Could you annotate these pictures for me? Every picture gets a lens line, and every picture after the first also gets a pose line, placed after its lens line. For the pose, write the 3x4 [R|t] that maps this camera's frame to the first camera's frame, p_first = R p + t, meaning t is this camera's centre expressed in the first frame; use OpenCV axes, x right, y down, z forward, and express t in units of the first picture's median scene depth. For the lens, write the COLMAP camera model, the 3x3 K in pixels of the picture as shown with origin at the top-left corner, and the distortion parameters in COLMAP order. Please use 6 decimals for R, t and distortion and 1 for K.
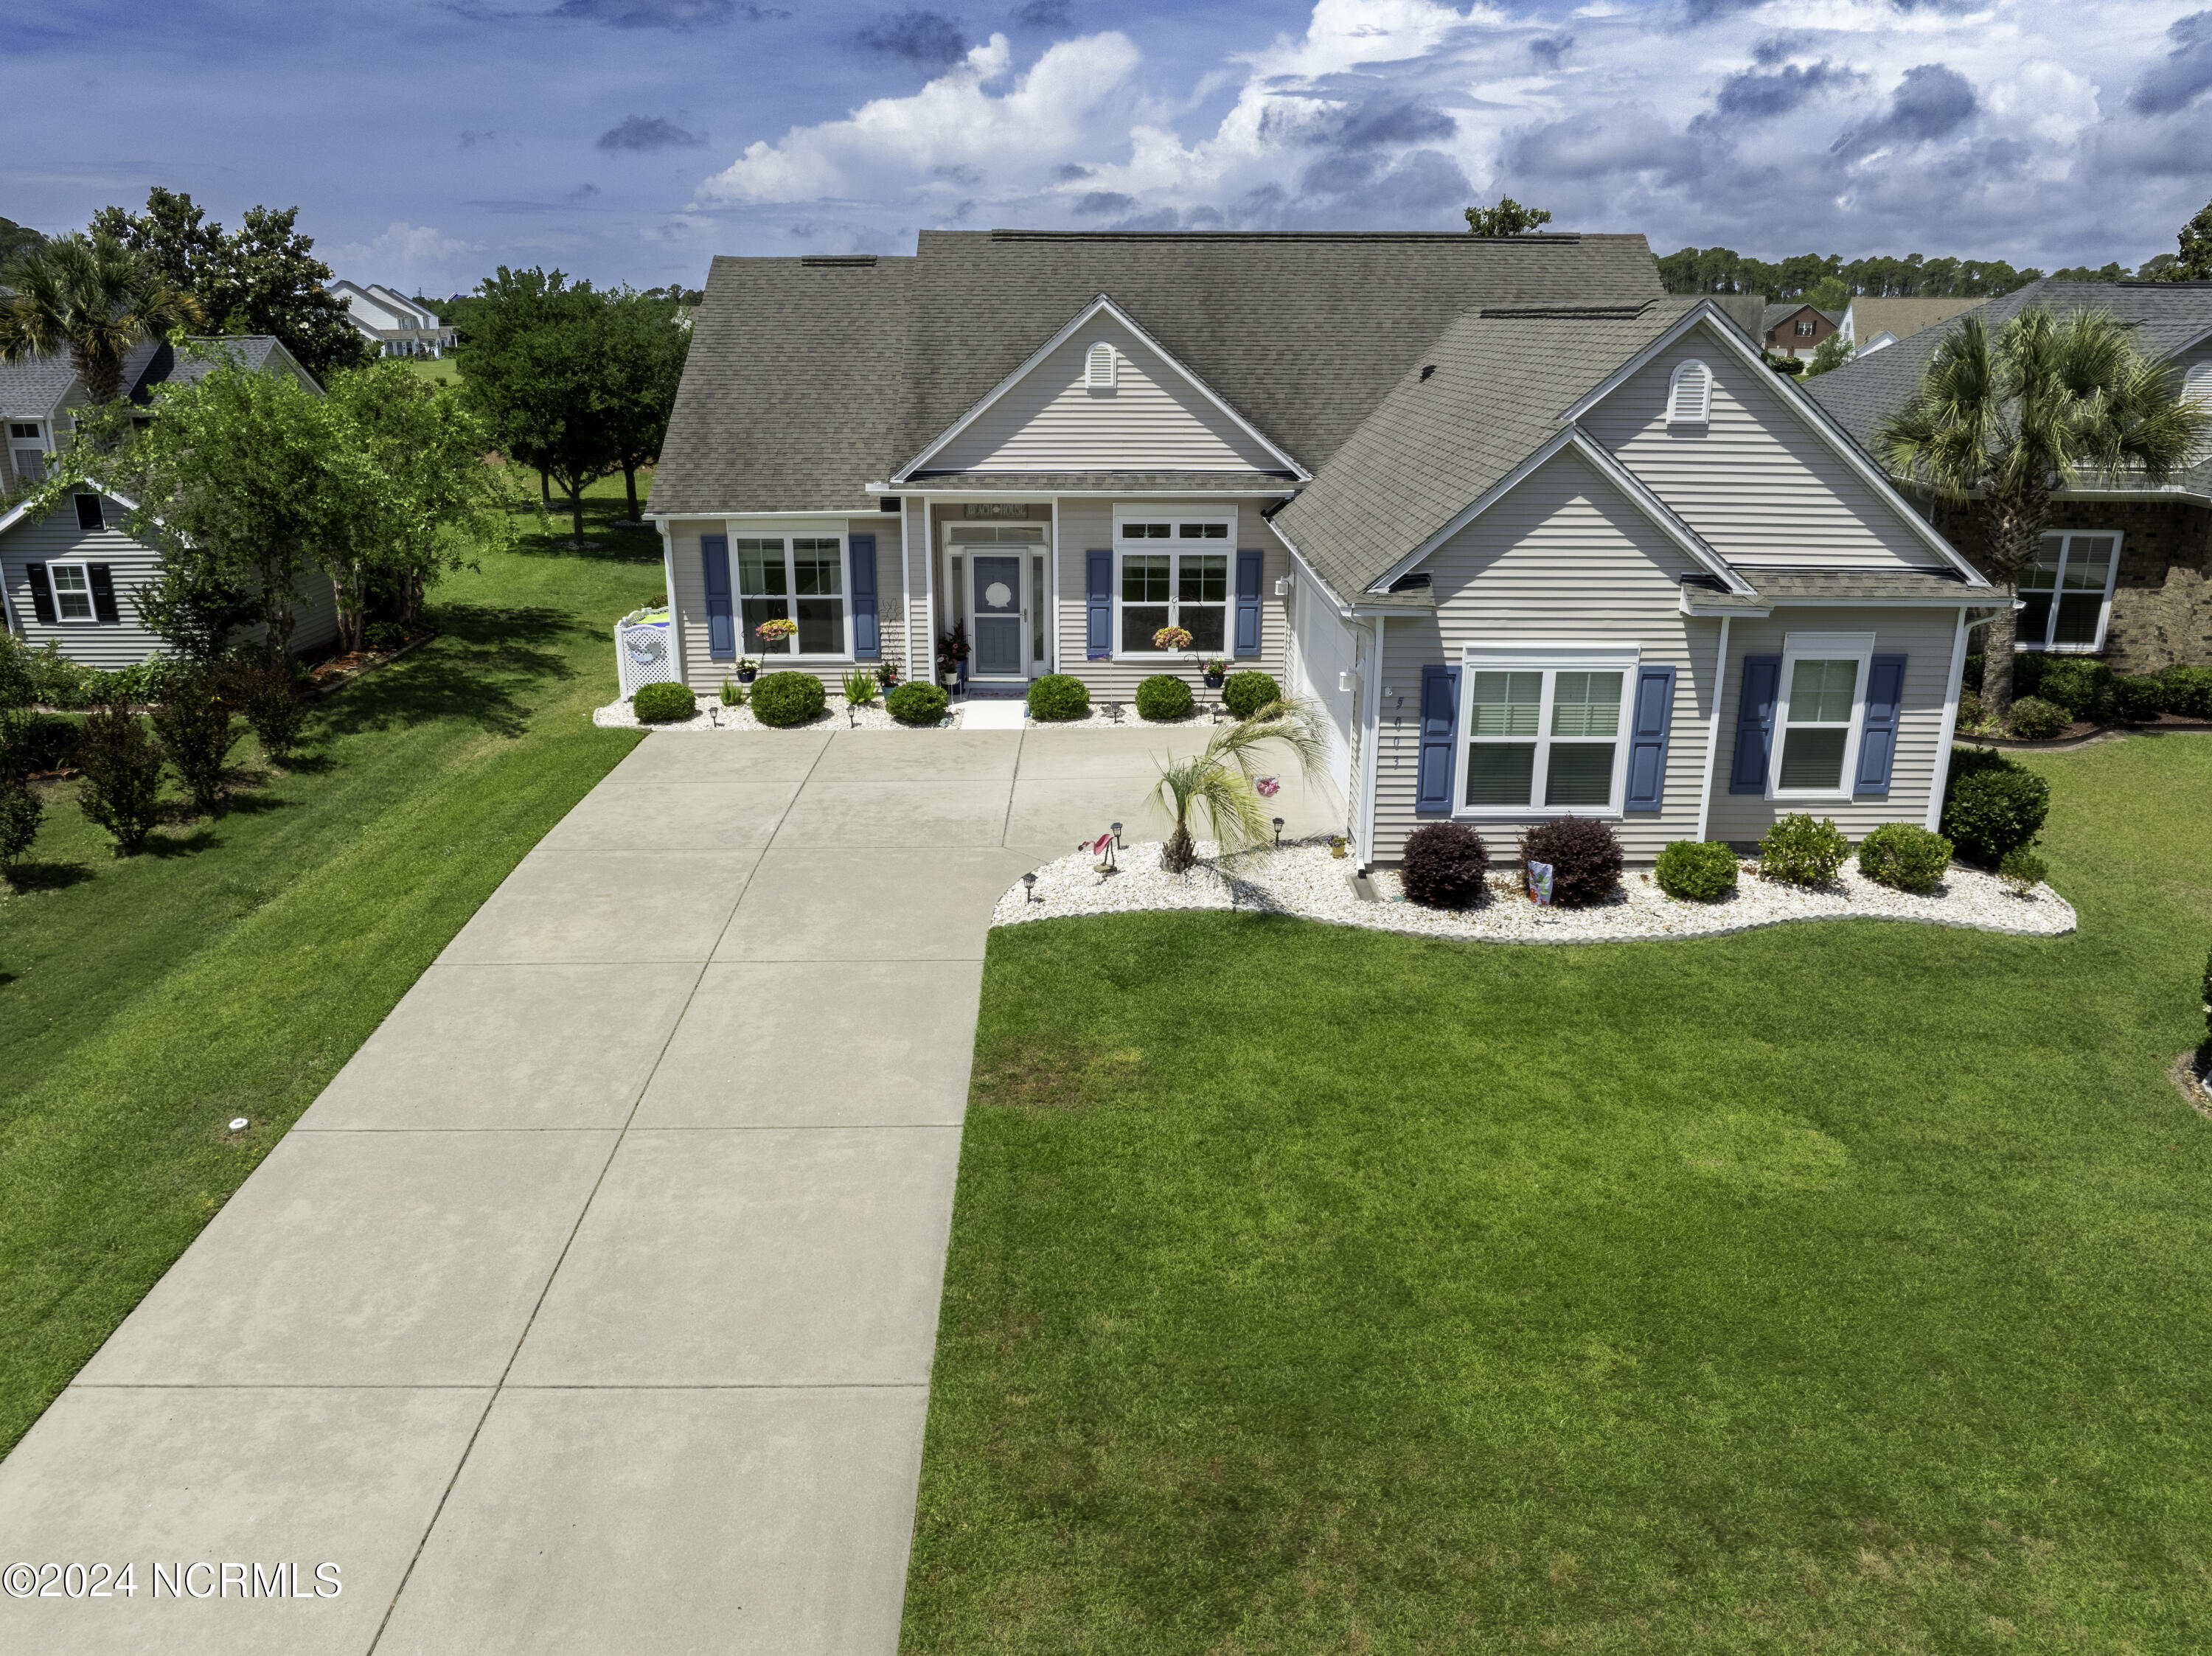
lens RADIAL K [[1587.4, 0, 1106.5], [0, 1587.4, 850.3], [0, 0, 1]] dist [-0.009610, -0.059728]
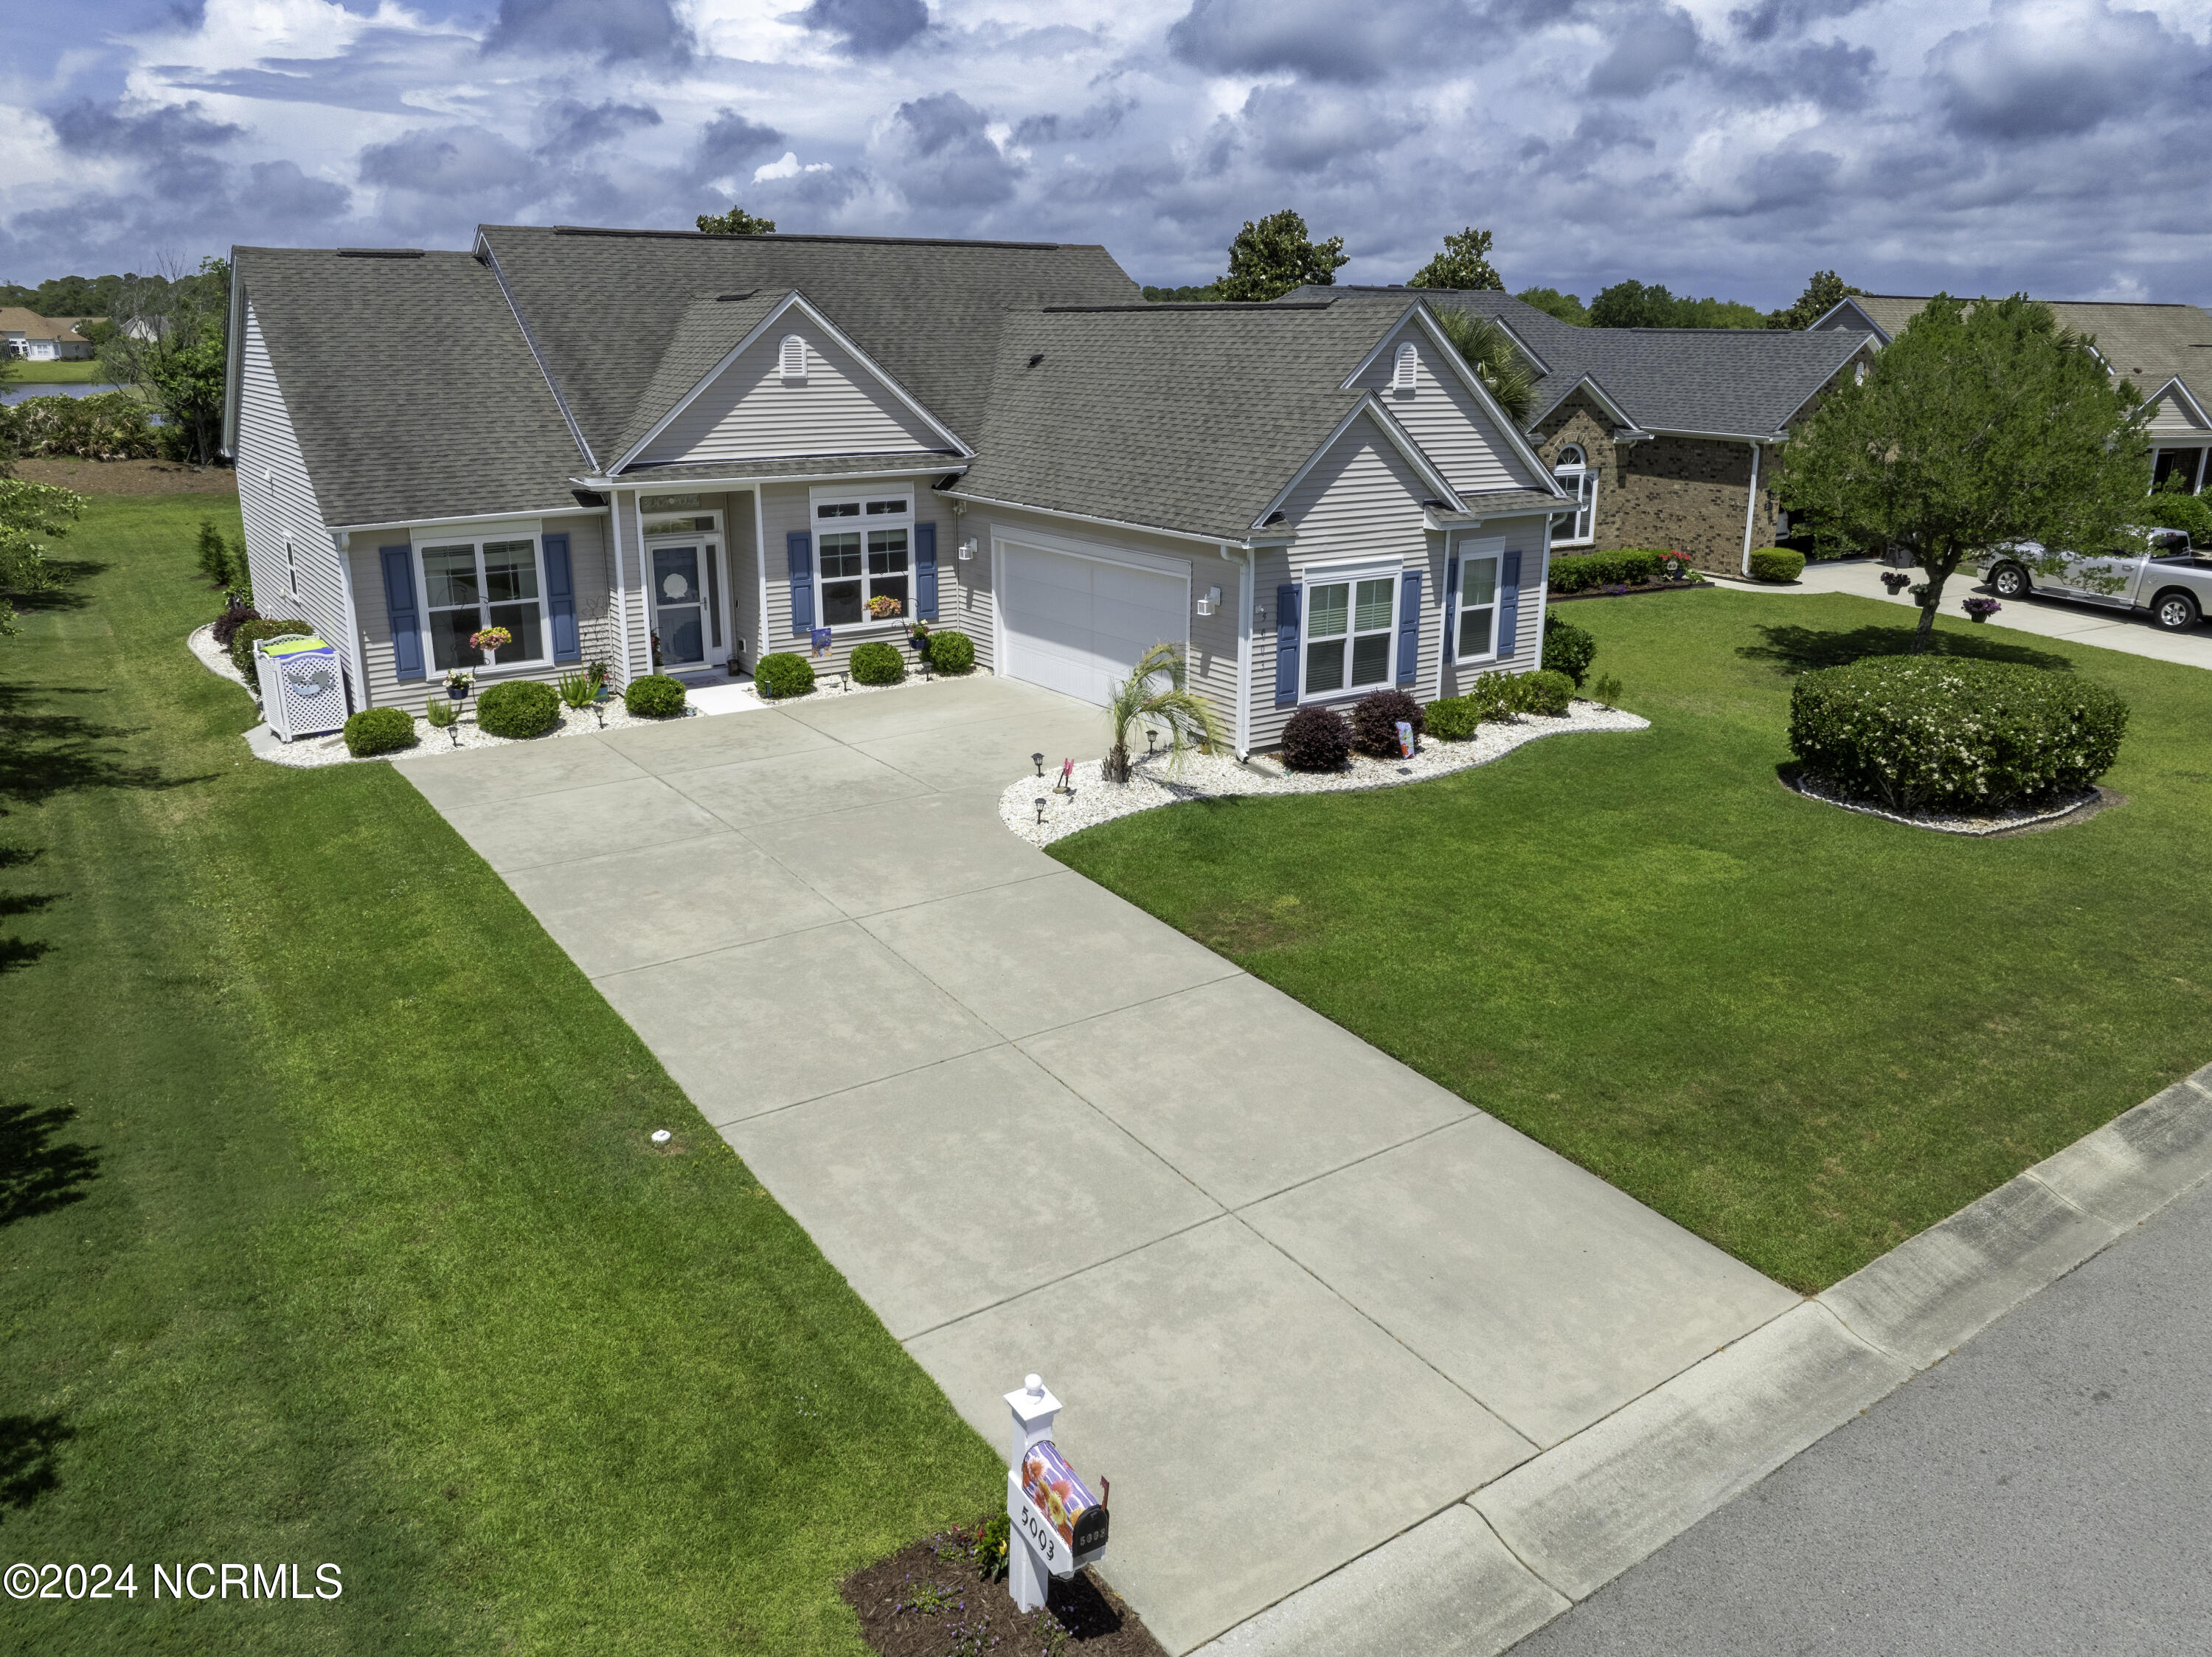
lens RADIAL K [[1574.0, 0, 1106.0], [0, 1574.0, 828.5], [0, 0, 1]] dist [-0.007302, -0.092284]
pose [[0.826880, -0.168066, 0.536678, -0.544286], [0.175701, 0.983735, 0.037358, 0.002072], [-0.534227, 0.063404, 0.842960, 0.029619]]
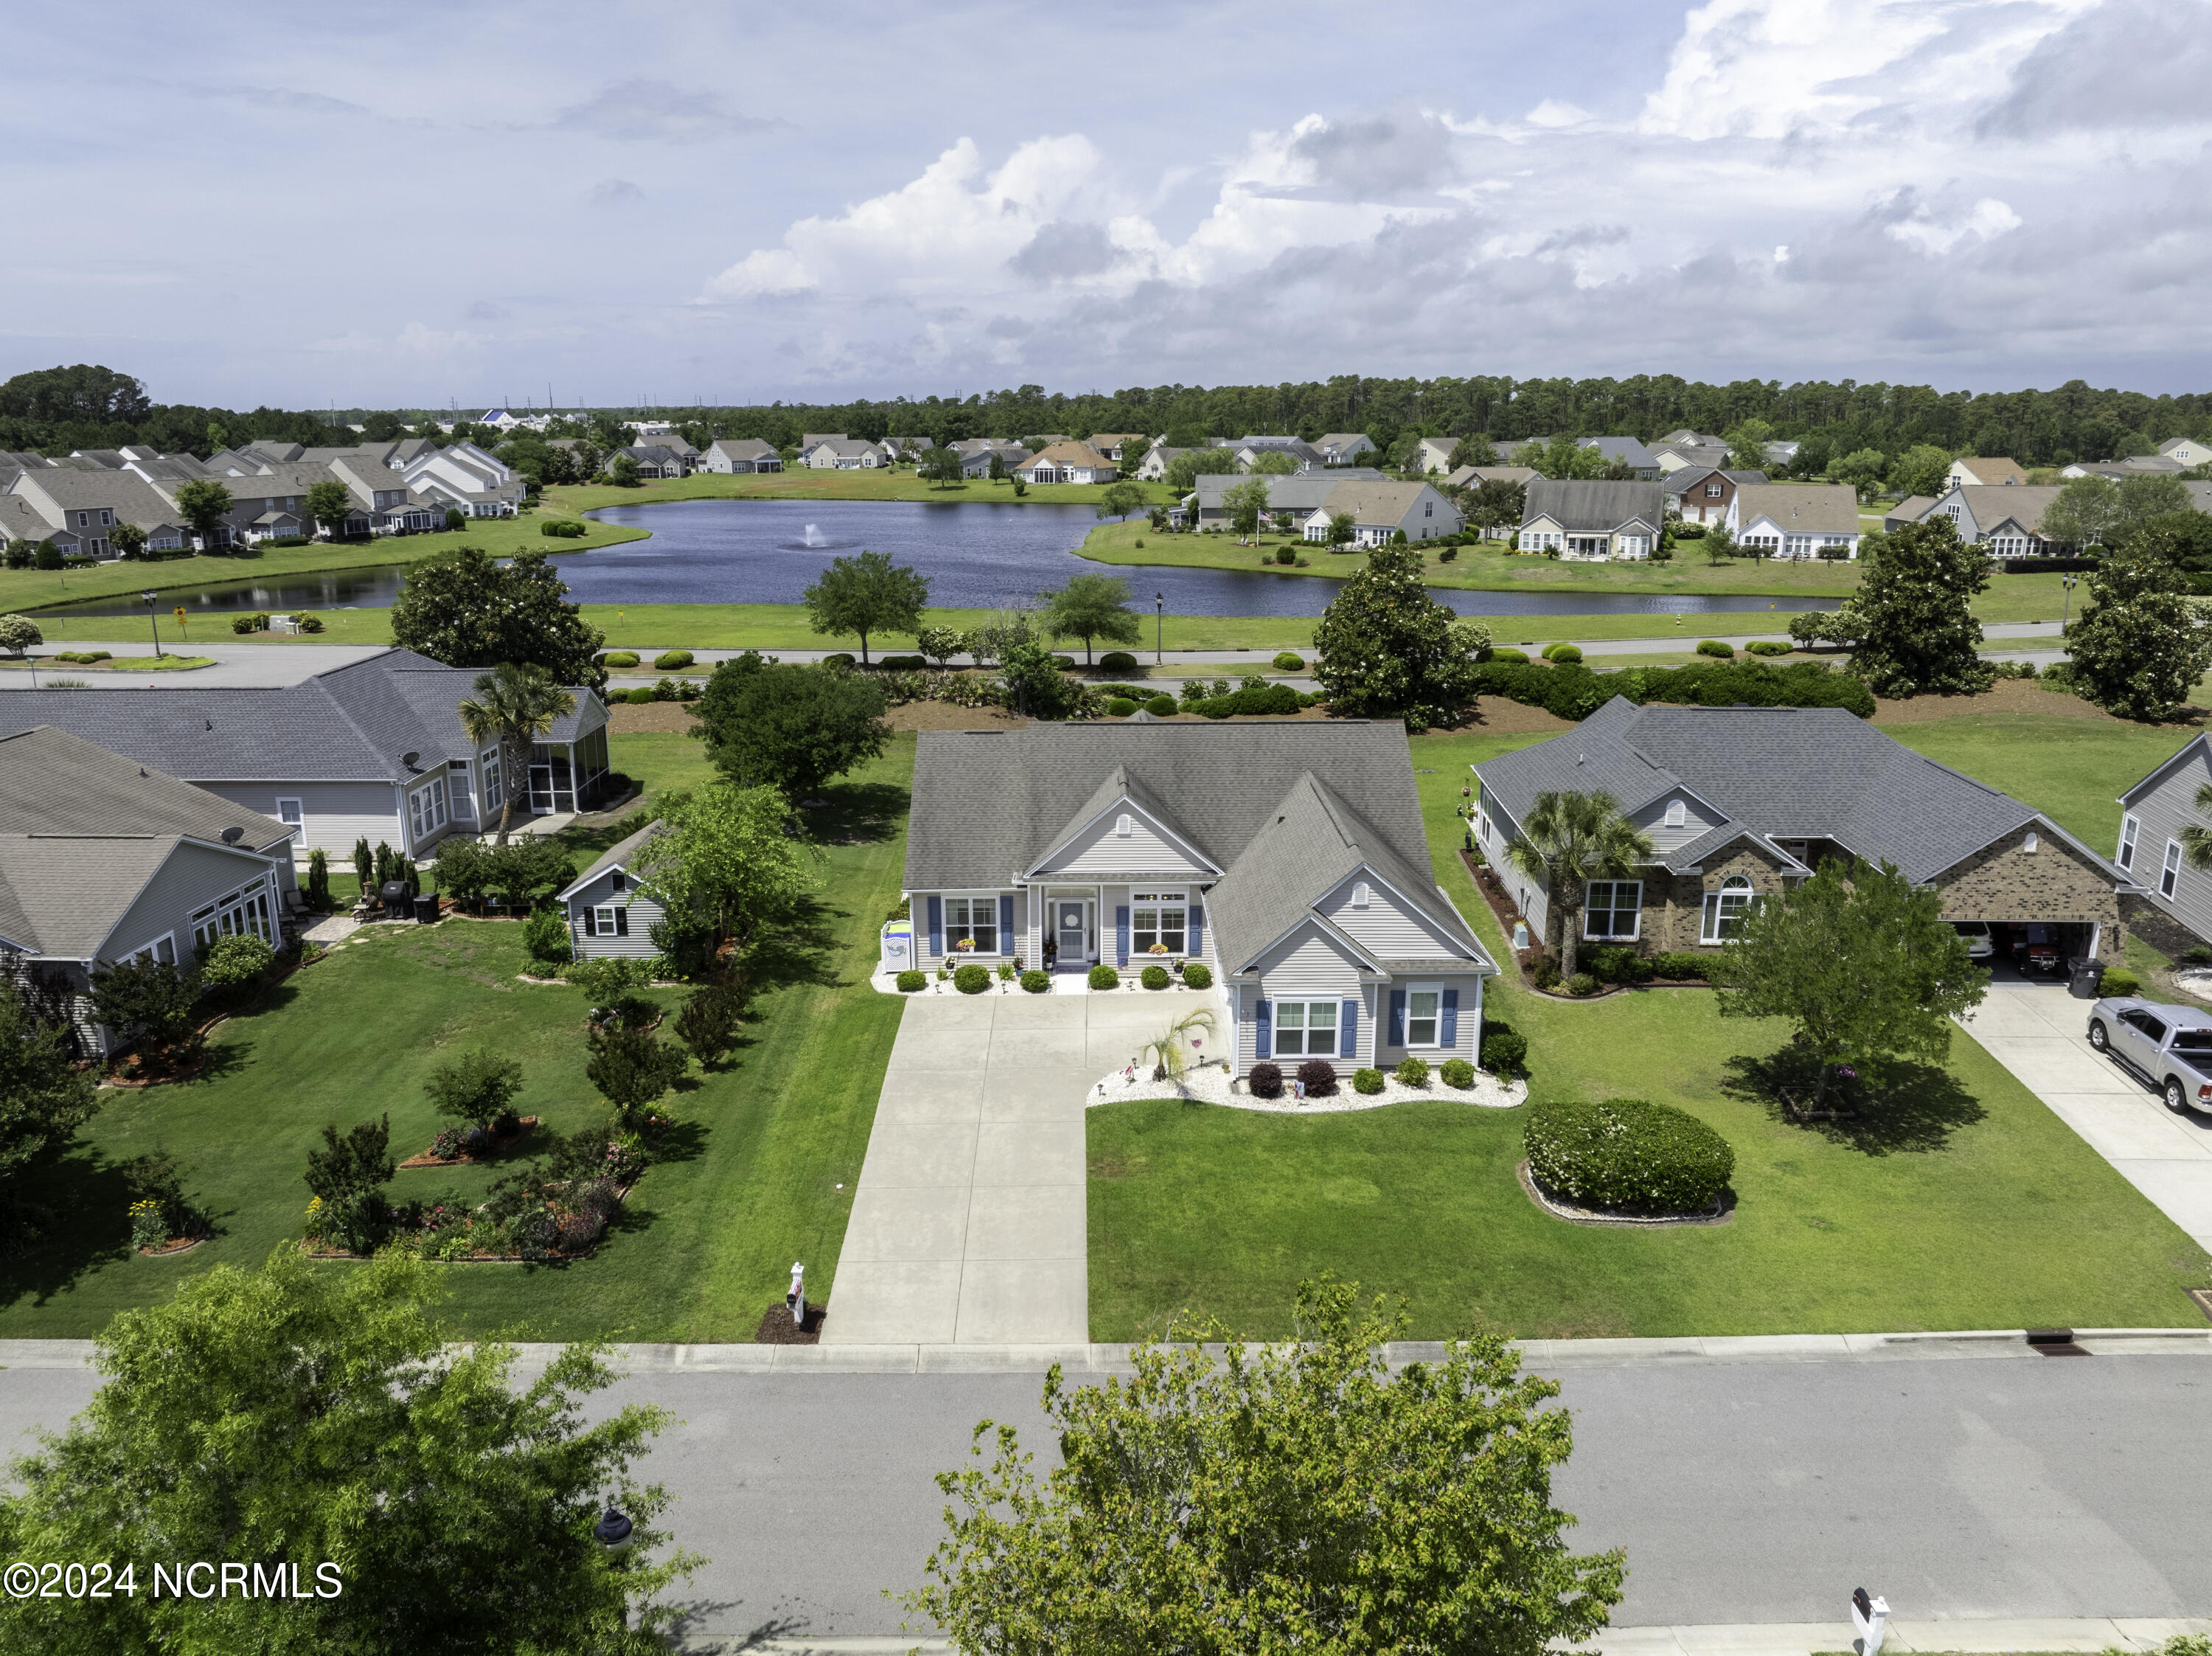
lens RADIAL K [[1573.8, 0, 1106.0], [0, 1573.8, 828.0], [0, 0, 1]] dist [-0.007302, -0.092284]
pose [[0.999986, -0.004956, 0.001838, -0.037520], [0.005056, 0.998259, -0.058770, -0.215957], [-0.001544, 0.058779, 0.998270, -1.336395]]
